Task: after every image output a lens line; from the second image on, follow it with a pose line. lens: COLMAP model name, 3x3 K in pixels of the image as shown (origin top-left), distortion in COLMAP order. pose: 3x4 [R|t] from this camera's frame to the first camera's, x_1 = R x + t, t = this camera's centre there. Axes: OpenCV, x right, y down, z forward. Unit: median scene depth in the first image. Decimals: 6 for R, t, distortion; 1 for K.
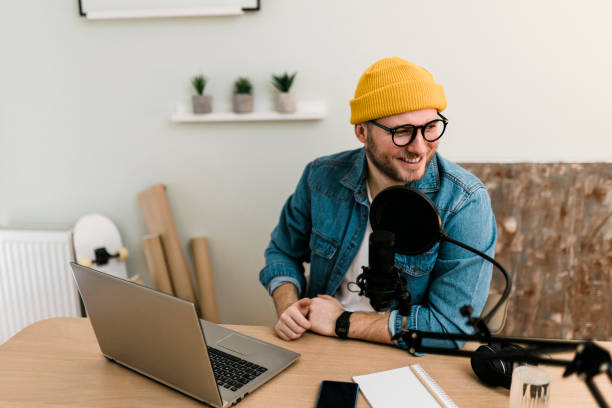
lens RADIAL K [[565.3, 0, 306.3], [0, 565.3, 218.8], [0, 0, 1]] dist [0.005343, 0.013724]
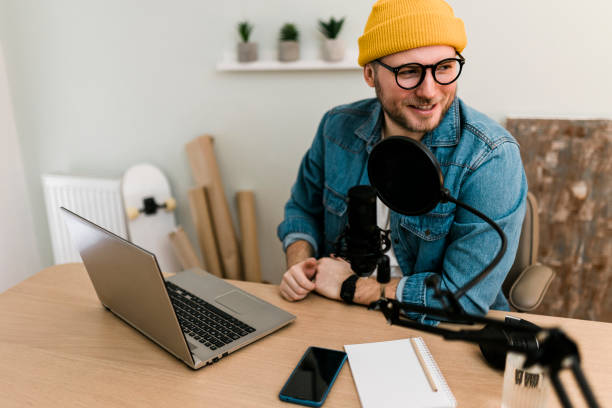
lens RADIAL K [[565.3, 0, 306.3], [0, 565.3, 218.8], [0, 0, 1]] dist [0.005343, 0.013724]
pose [[0.987124, 0.046952, -0.152910, 0.125339], [-0.035924, 0.996603, 0.074105, 0.008170], [0.155870, -0.067657, 0.985458, 0.084640]]
